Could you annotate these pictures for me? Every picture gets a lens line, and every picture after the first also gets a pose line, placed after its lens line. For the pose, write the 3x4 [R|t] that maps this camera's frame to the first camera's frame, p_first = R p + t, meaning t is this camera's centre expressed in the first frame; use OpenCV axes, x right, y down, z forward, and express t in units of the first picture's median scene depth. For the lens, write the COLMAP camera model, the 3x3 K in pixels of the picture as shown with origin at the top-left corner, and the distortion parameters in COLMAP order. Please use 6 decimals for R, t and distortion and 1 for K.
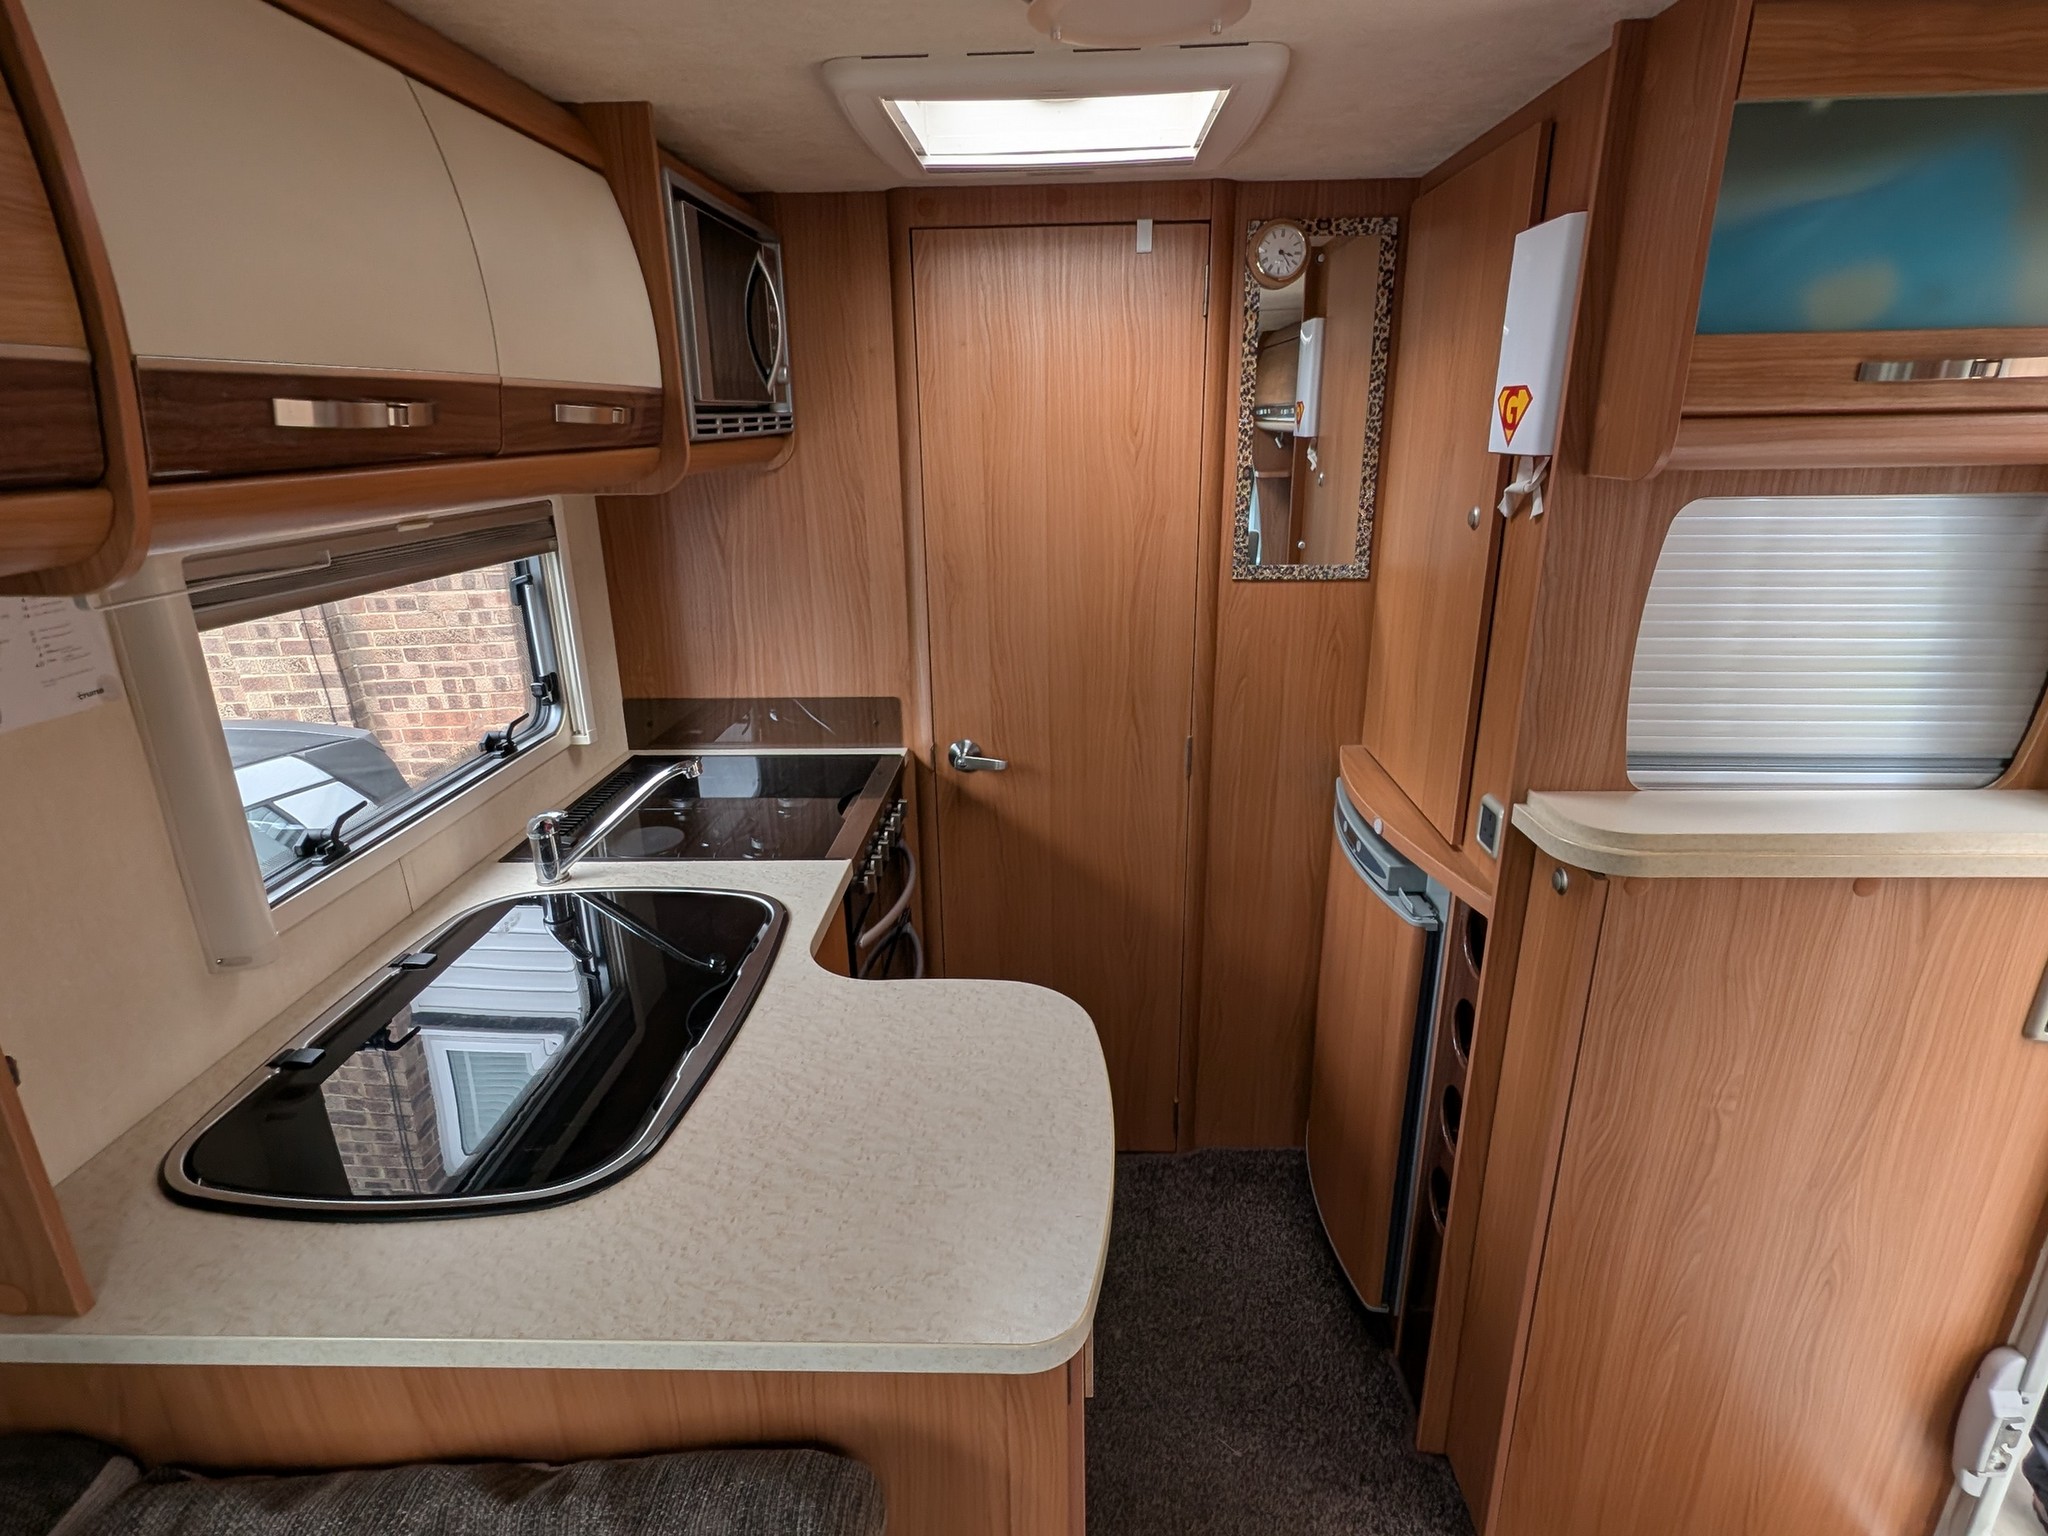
lens RADIAL K [[1018.6, 0, 1008.4], [0, 1018.6, 774.1], [0, 0, 1]] dist [-0.001020, -0.000120]
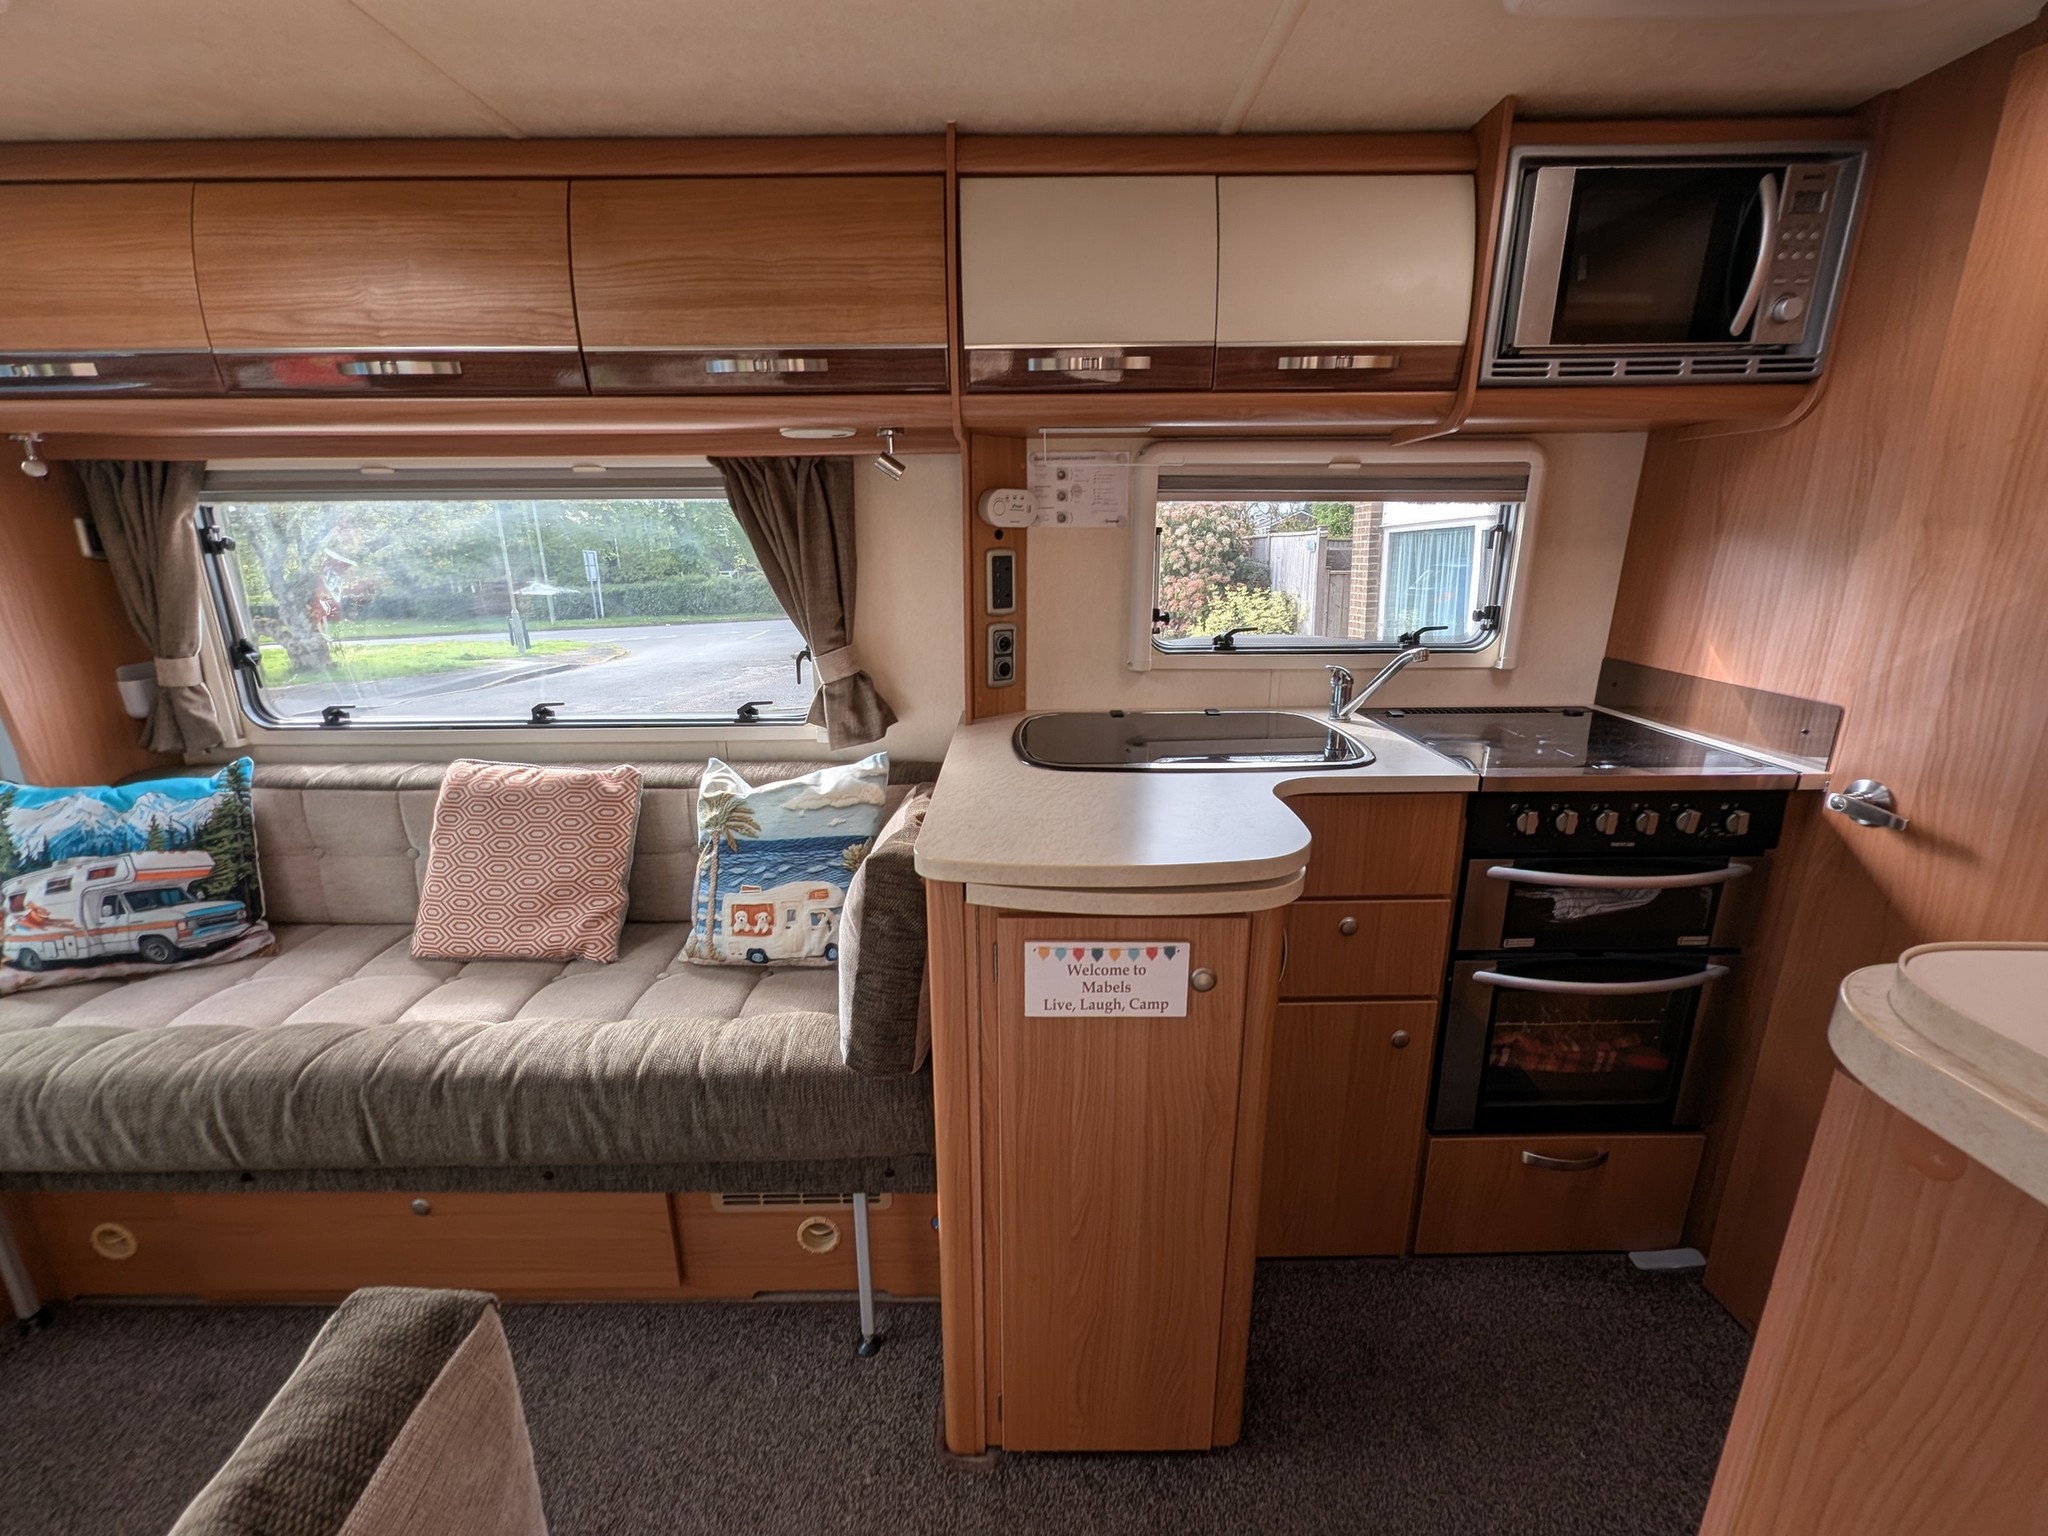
lens RADIAL K [[829.7, 0, 1040.1], [0, 829.7, 758.1], [0, 0, 1]] dist [-0.000381, 0.000135]
pose [[0.065626, 0.279826, -0.957805, 0.533454], [-0.320129, 0.915040, 0.245397, 0.001487], [0.945098, 0.290517, 0.149631, 0.377590]]
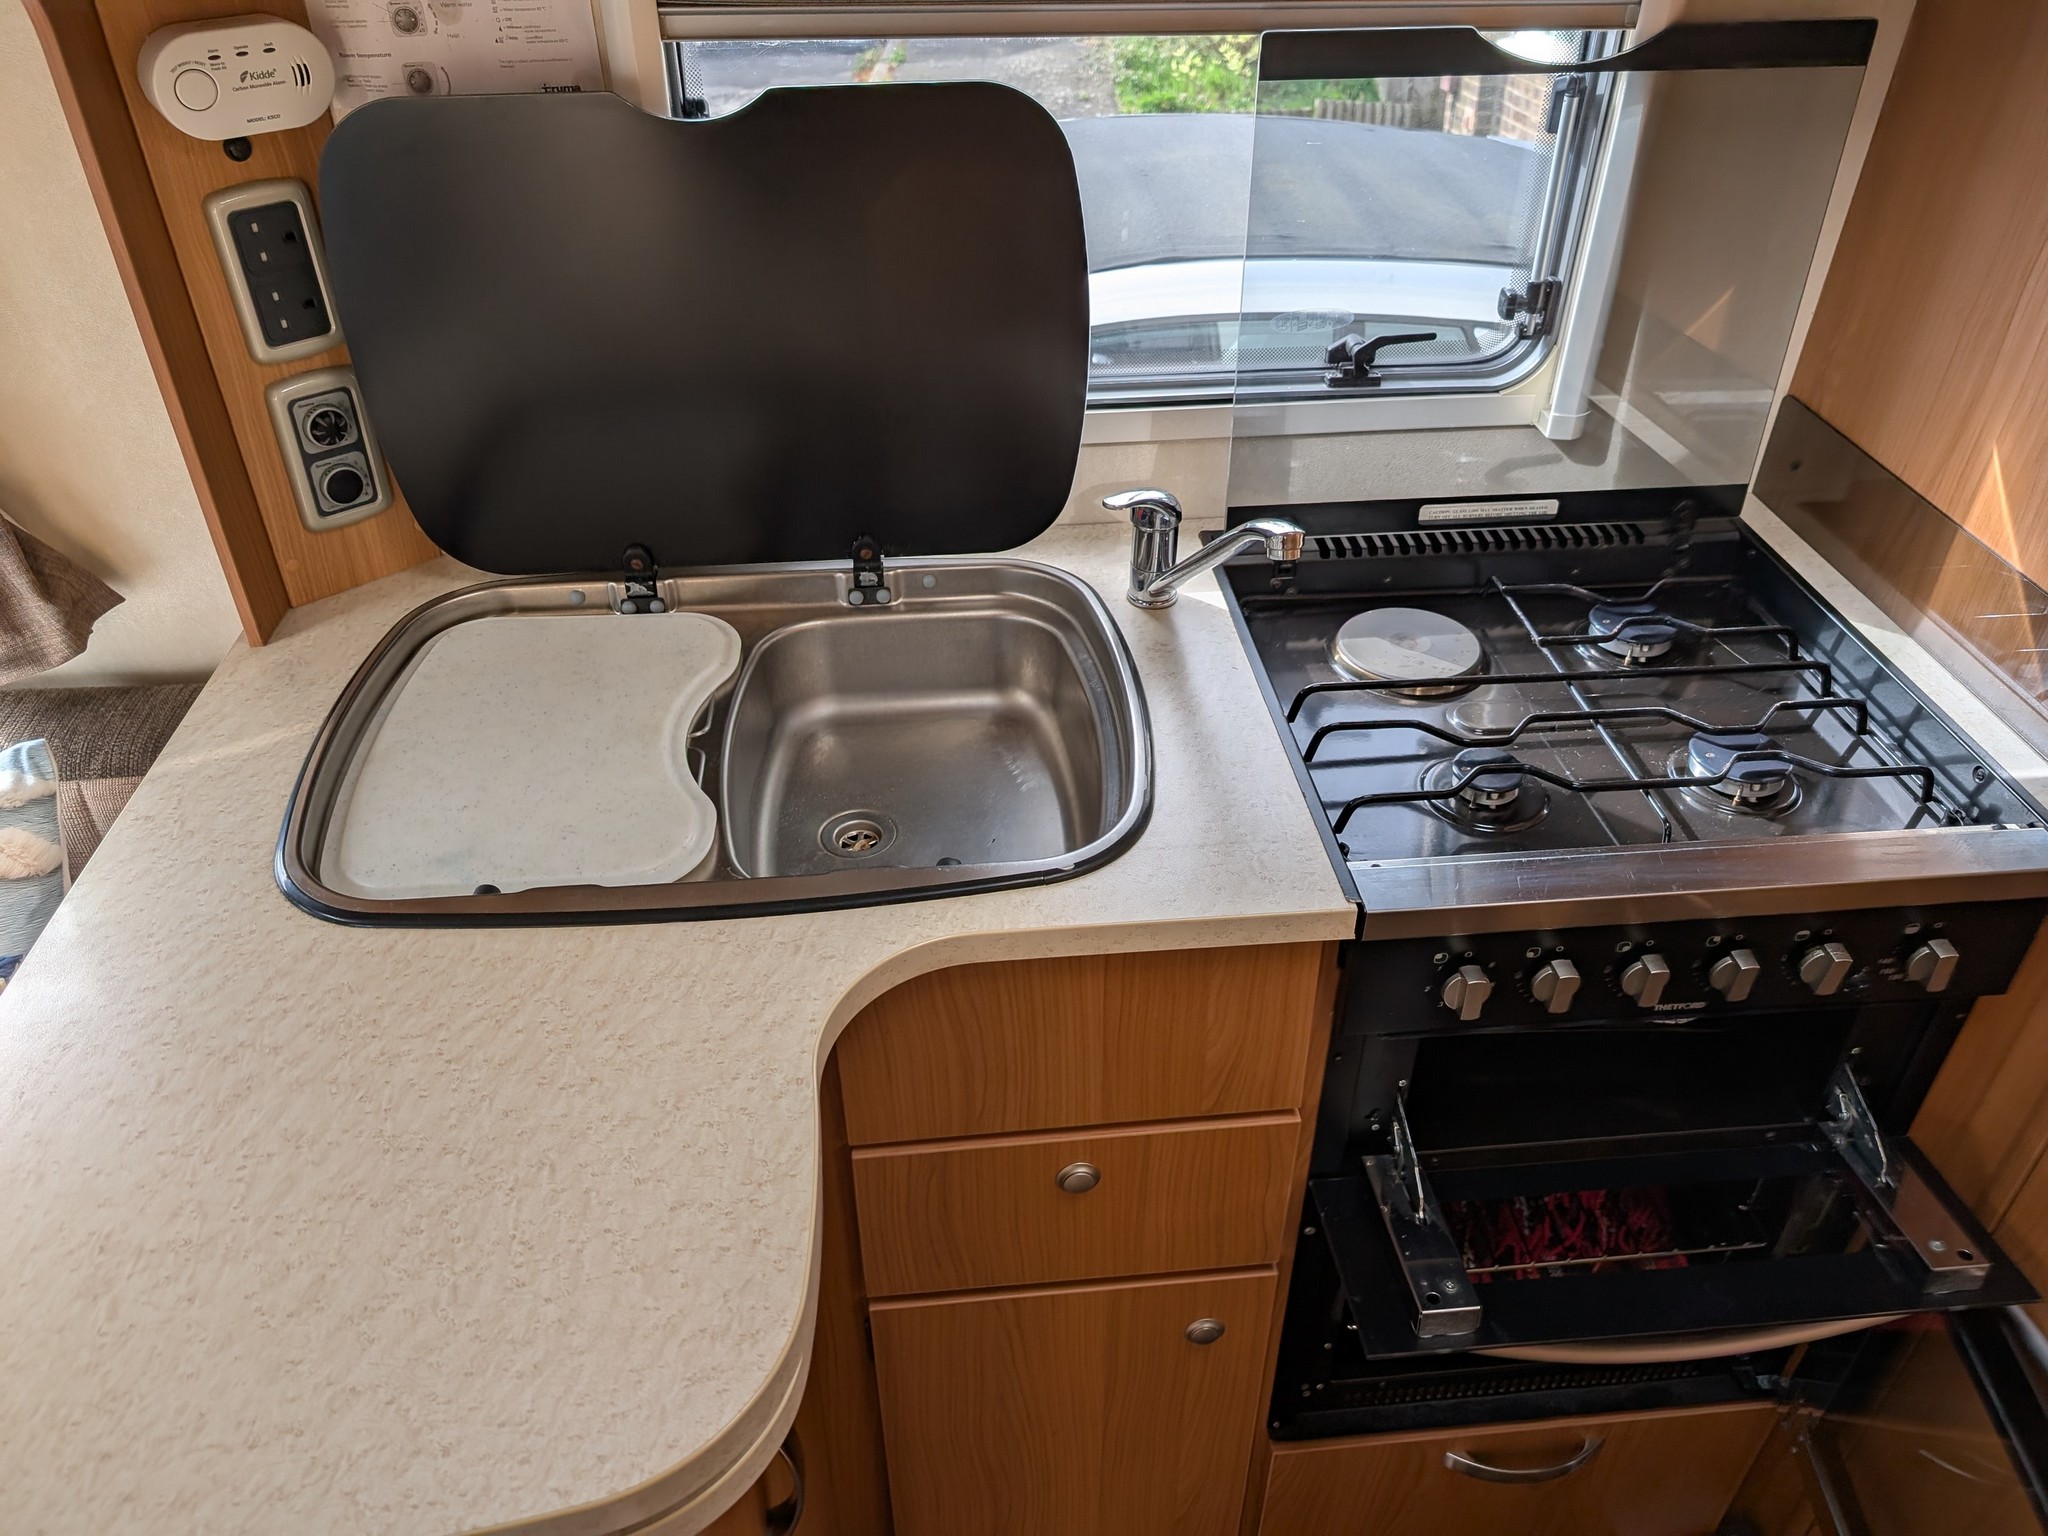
lens RADIAL K [[1497.3, 0, 1024.0], [0, 1497.3, 768.0], [0, 0, 1]] dist [-0.003586, -0.006780]
pose [[0.144738, 0.594192, -0.791193, 0.249700], [-0.319239, 0.784895, 0.531062, -0.219966], [0.936556, 0.175715, 0.303294, 0.567238]]
